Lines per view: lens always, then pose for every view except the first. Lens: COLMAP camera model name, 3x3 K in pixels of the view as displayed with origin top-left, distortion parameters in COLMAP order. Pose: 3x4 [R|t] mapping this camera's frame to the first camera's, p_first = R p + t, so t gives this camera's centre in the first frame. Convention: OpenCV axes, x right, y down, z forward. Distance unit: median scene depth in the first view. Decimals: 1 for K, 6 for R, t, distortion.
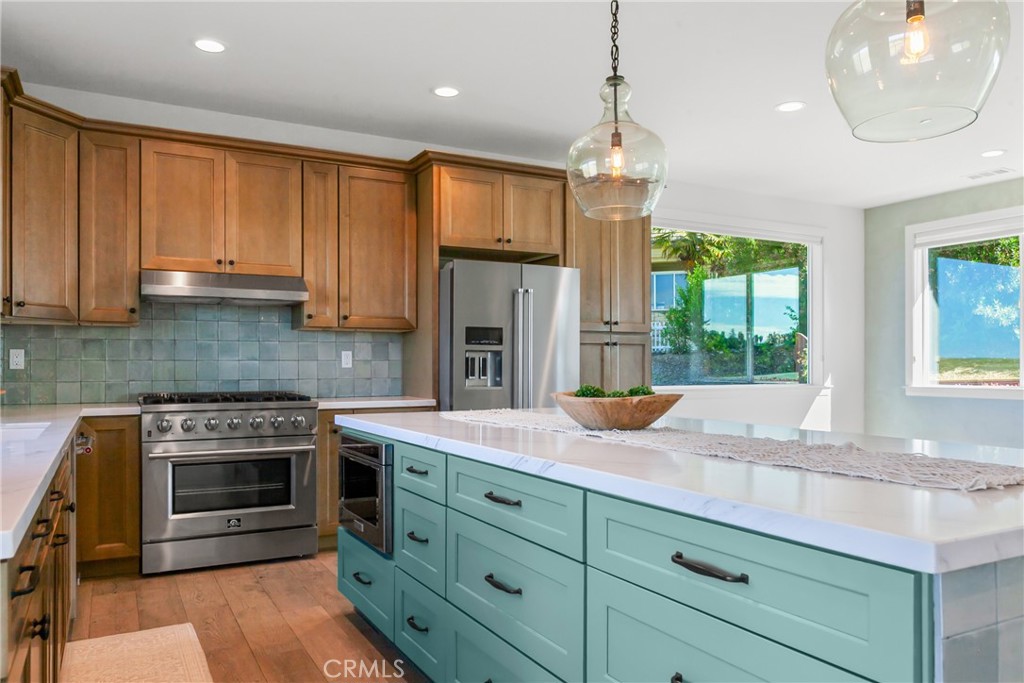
lens RADIAL K [[744.9, 0, 511.4], [0, 744.9, 360.9], [0, 0, 1]] dist [-0.000916, -0.002767]
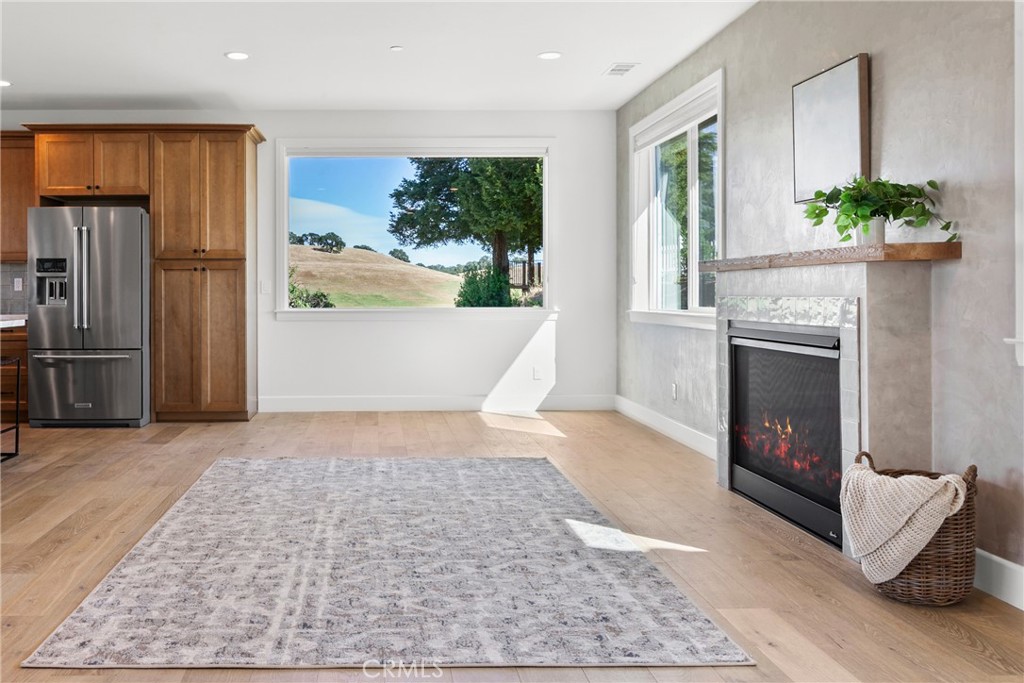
lens RADIAL K [[844.8, 0, 388.6], [0, 844.8, 295.8], [0, 0, 1]] dist [-0.005175, -0.002851]
pose [[0.888078, -0.000674, -0.459693, 1.113191], [0.005319, 0.999947, 0.008810, 0.009167], [0.459662, -0.010270, 0.888034, -0.024304]]
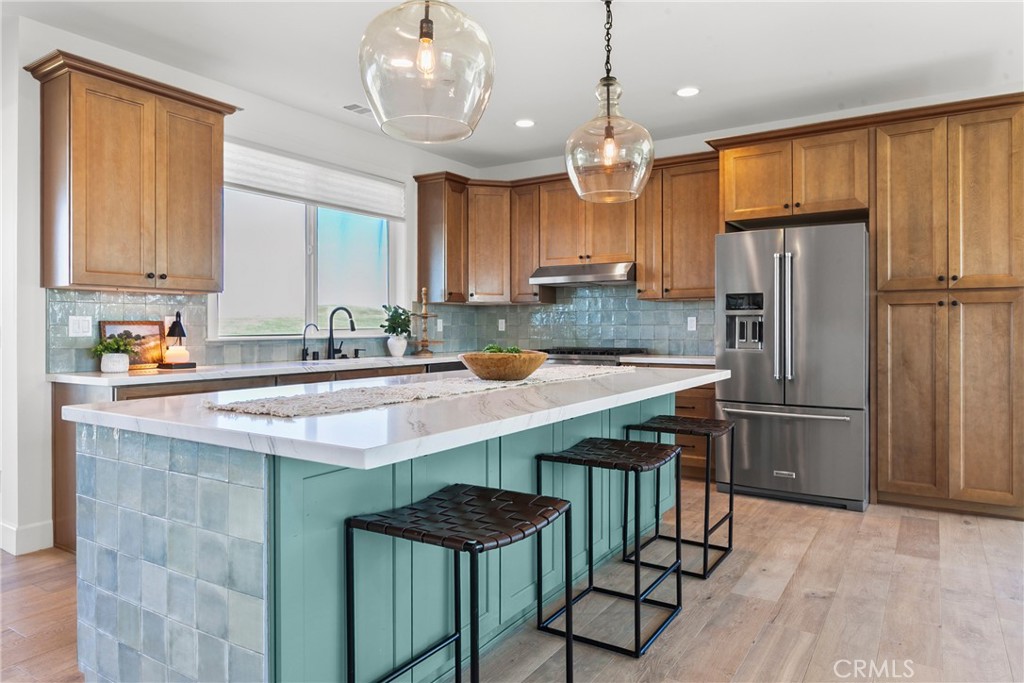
lens RADIAL K [[657.7, 0, 511.2], [0, 657.7, 326.4], [0, 0, 1]] dist [-0.004197, -0.000153]
pose [[0.481672, -0.001428, -0.876350, 0.610568], [0.006048, 0.999980, 0.001695, -0.001413], [0.876330, -0.006117, 0.481672, 0.244155]]
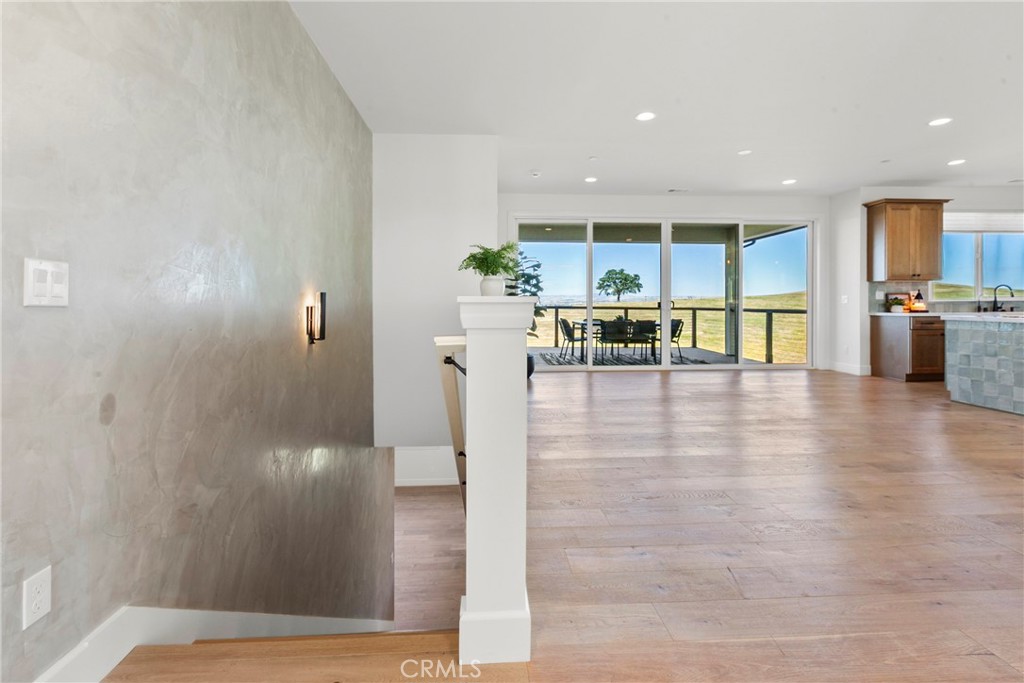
lens RADIAL K [[466.6, 0, 507.9], [0, 466.6, 305.3], [0, 0, 1]] dist [0.000541, -0.000200]
pose [[-0.426954, 0.007667, -0.904241, 1.483231], [0.009604, 0.999946, 0.003944, 0.010412], [0.904222, -0.007001, -0.427004, -0.239235]]
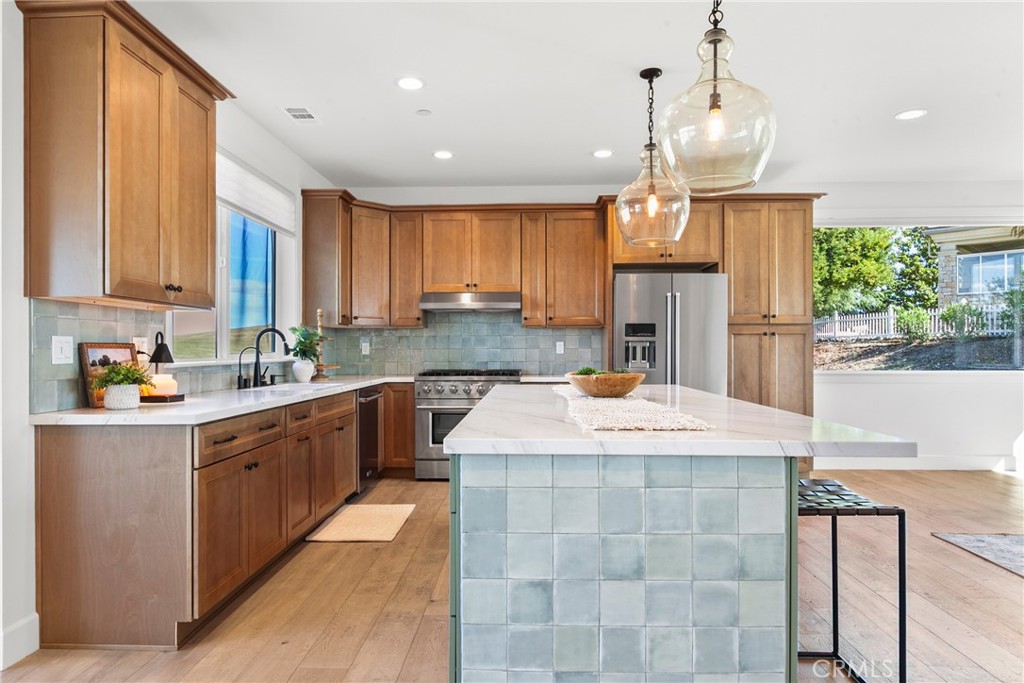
lens RADIAL K [[641.7, 0, 507.8], [0, 641.7, 348.3], [0, 0, 1]] dist [-0.003917, -0.001142]
pose [[0.862598, -0.002059, -0.505885, 0.327567], [0.003870, 0.999989, 0.002528, -0.004672], [0.505875, -0.004139, 0.862597, -0.102630]]
